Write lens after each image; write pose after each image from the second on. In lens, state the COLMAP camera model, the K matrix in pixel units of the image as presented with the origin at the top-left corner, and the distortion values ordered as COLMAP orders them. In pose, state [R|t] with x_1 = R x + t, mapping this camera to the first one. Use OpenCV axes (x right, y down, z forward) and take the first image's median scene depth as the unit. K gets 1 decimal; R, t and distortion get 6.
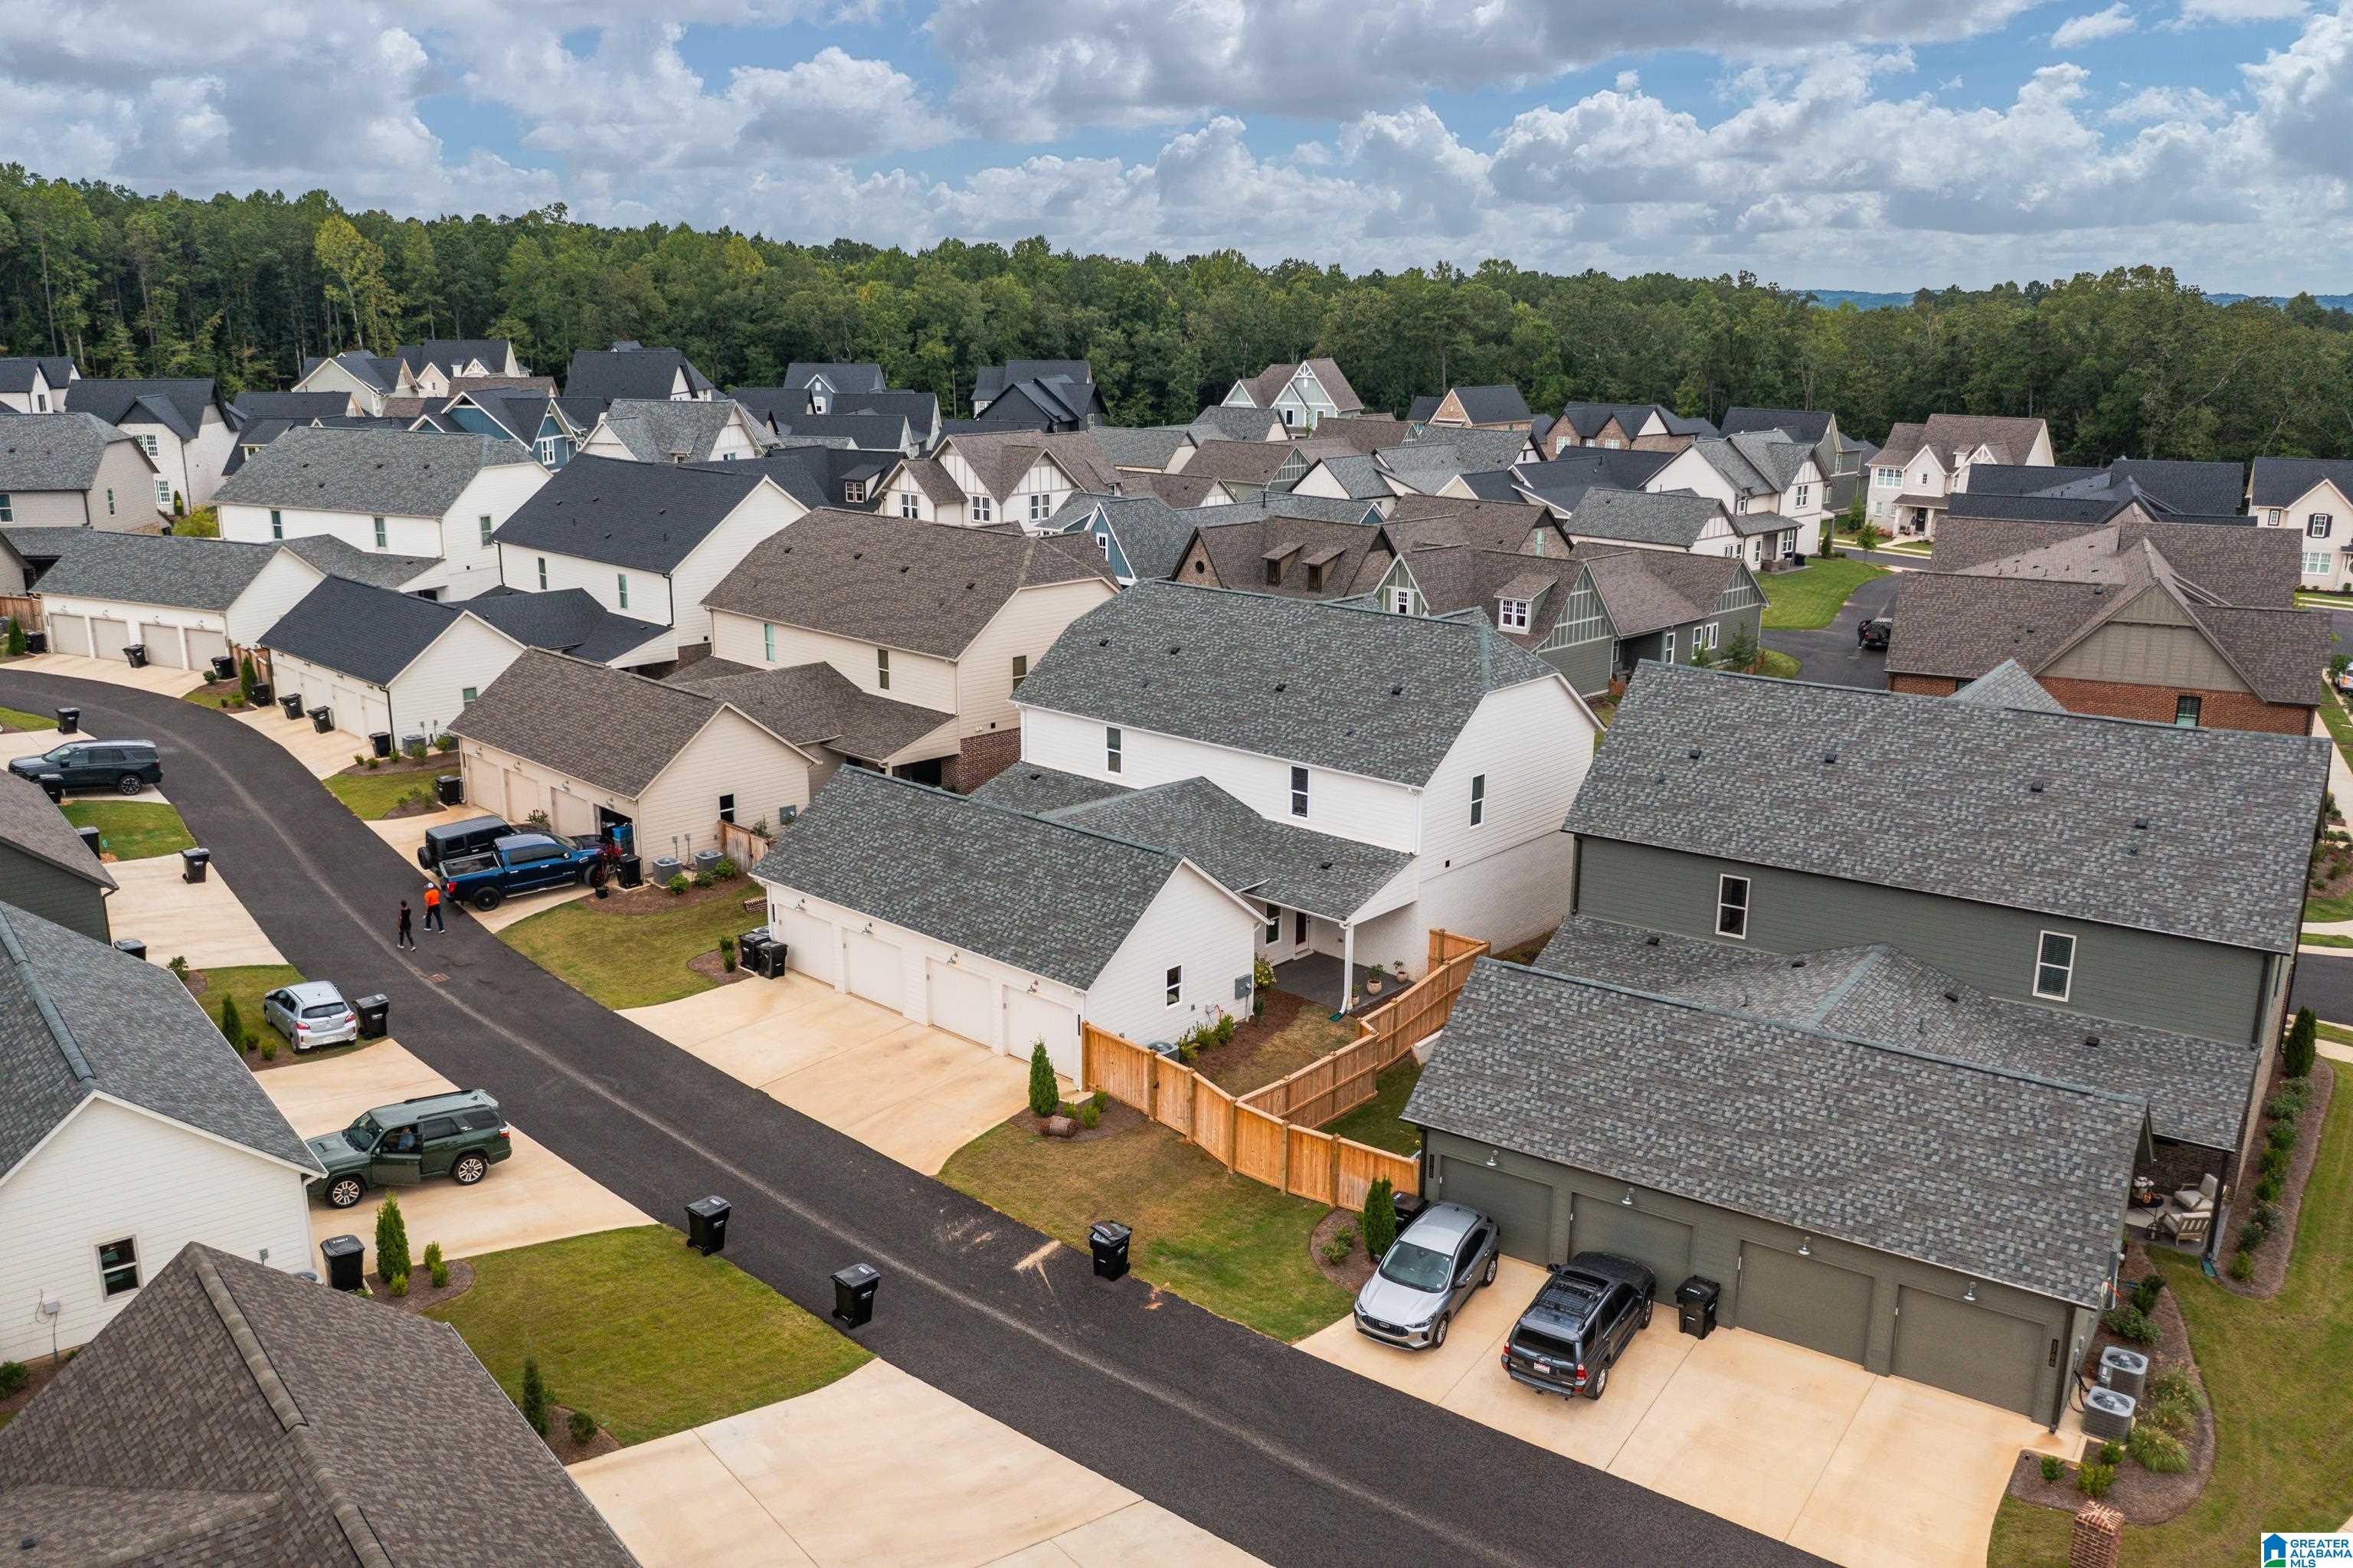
lens RADIAL K [[1852.6, 0, 1176.5], [0, 1852.6, 784.0], [0, 0, 1]] dist [-0.016133, -0.008468]
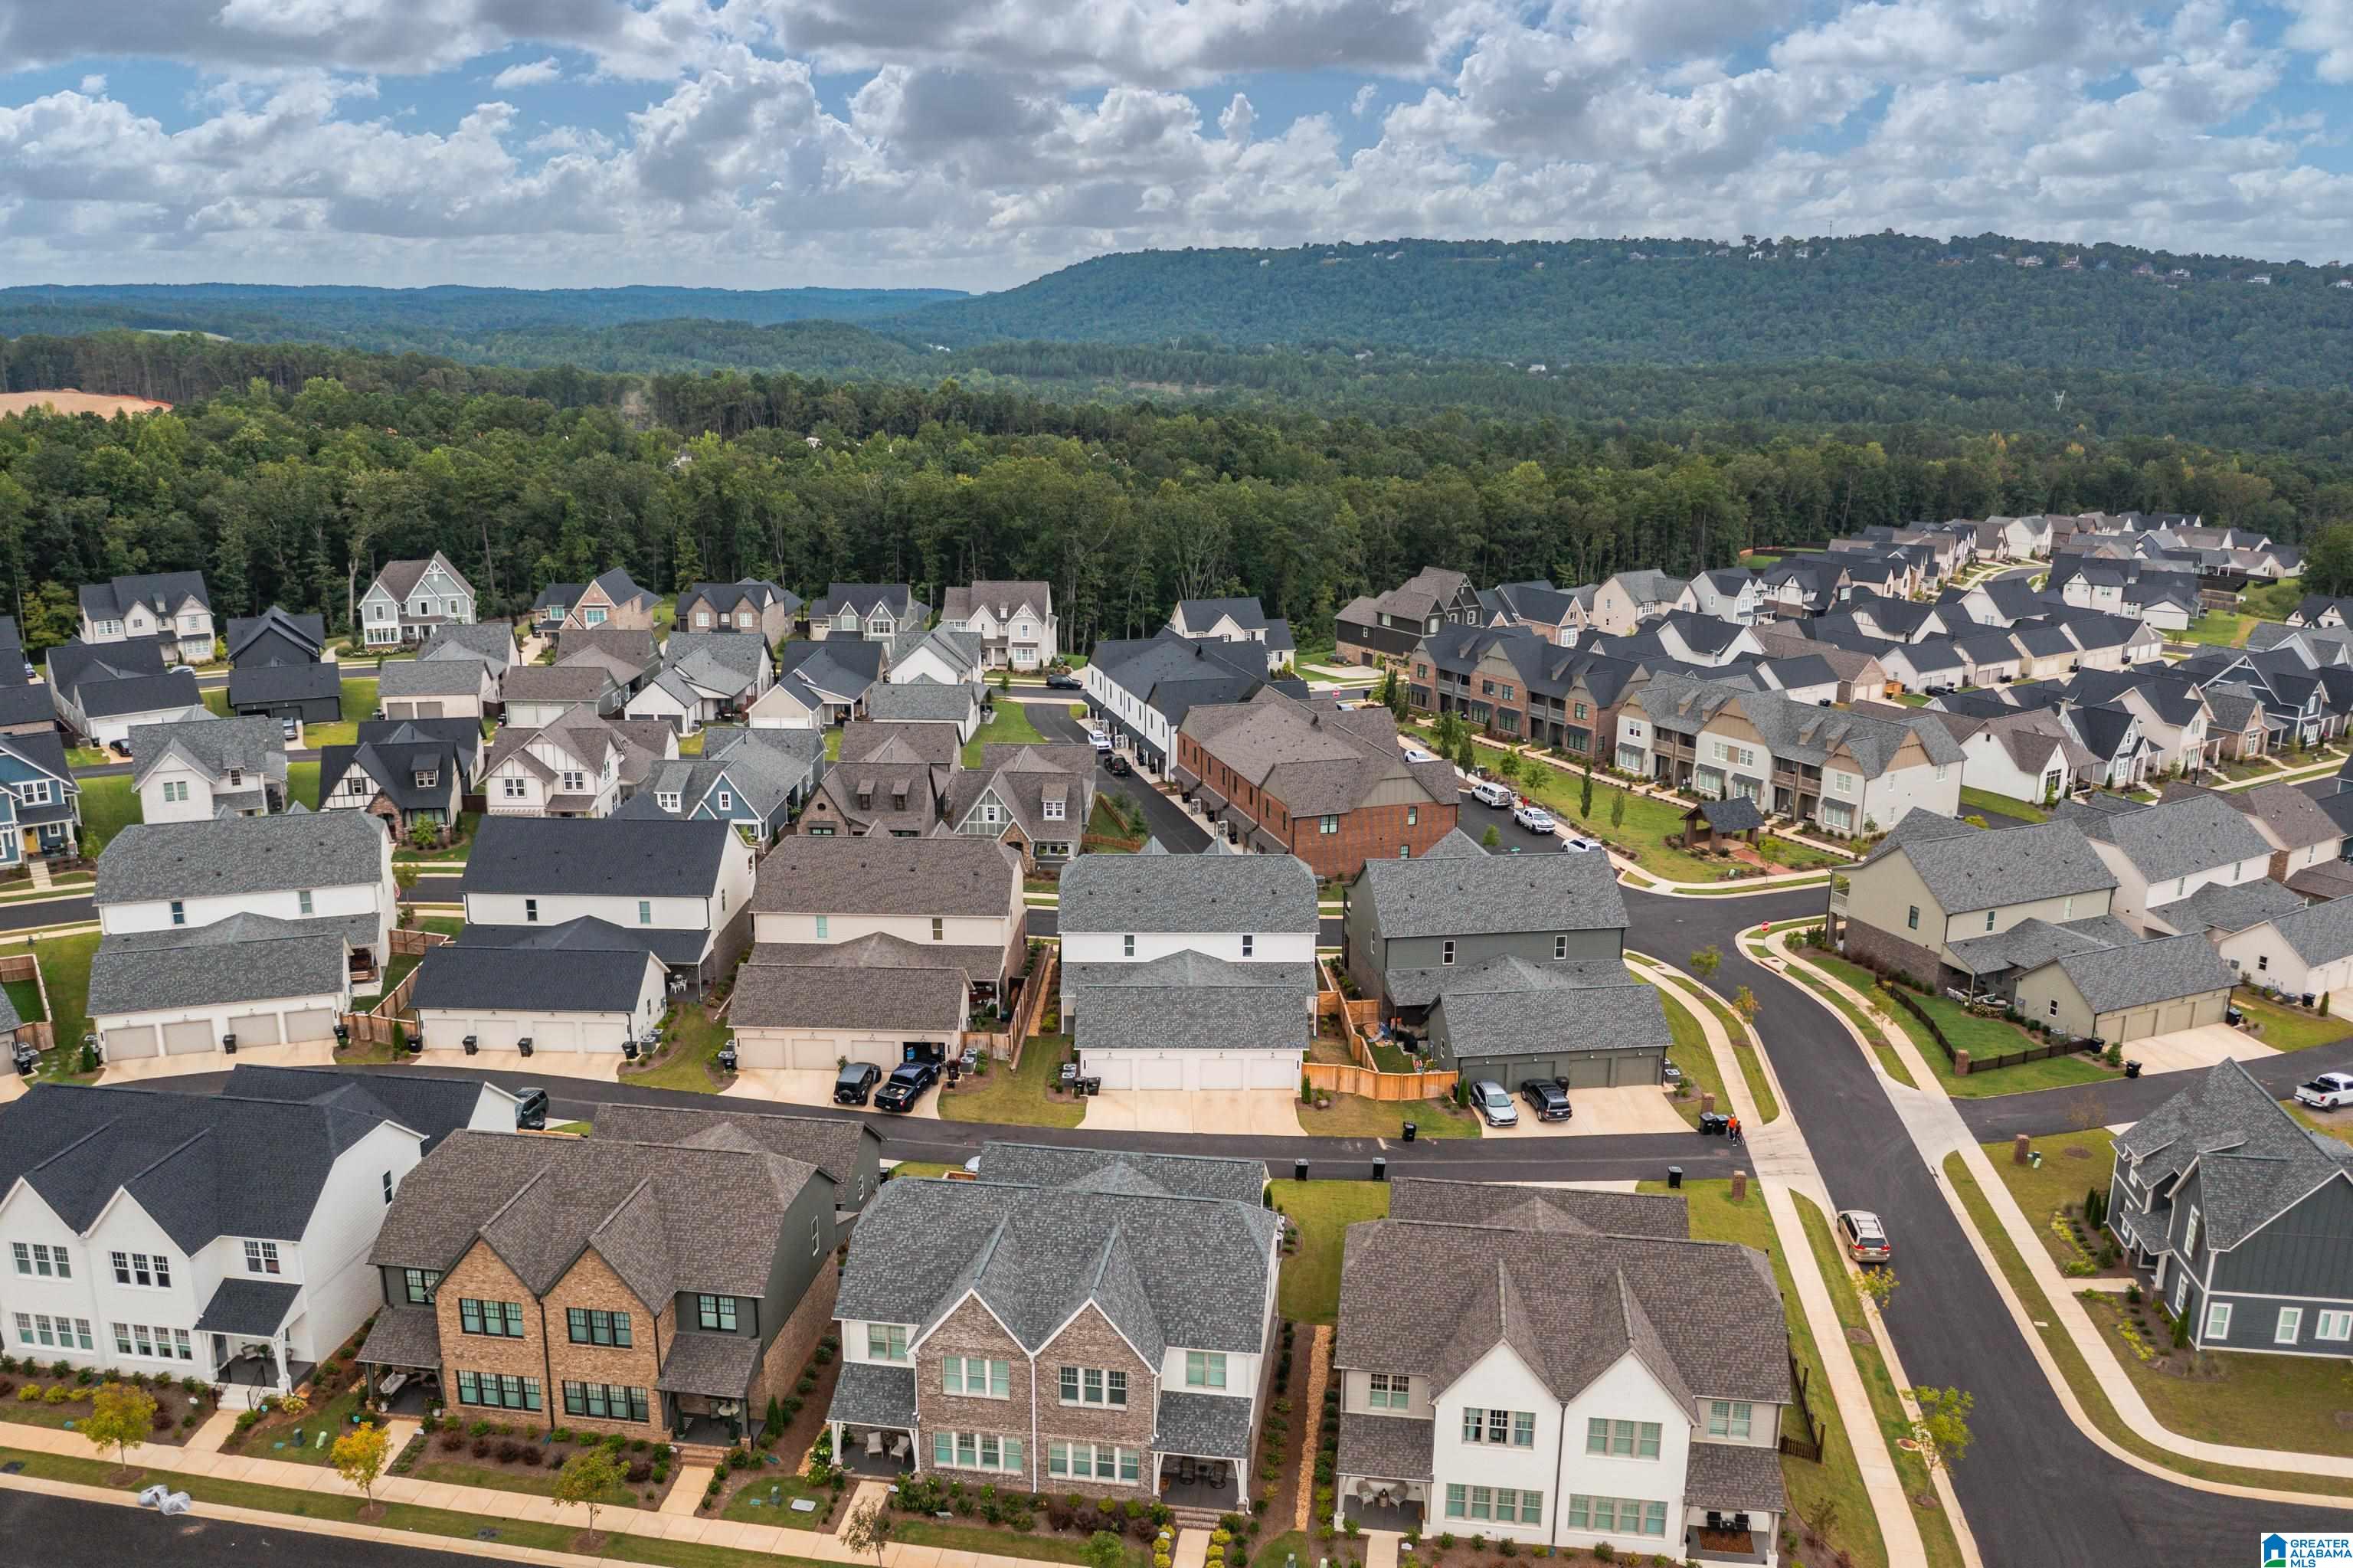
lens RADIAL K [[1852.6, 0, 1176.5], [0, 1852.6, 784.0], [0, 0, 1]] dist [-0.016133, -0.008468]
pose [[0.731261, -0.173089, 0.659771, -1.276822], [0.168909, 0.983093, 0.070700, -0.320413], [-0.660853, 0.059741, 0.748134, -0.538777]]
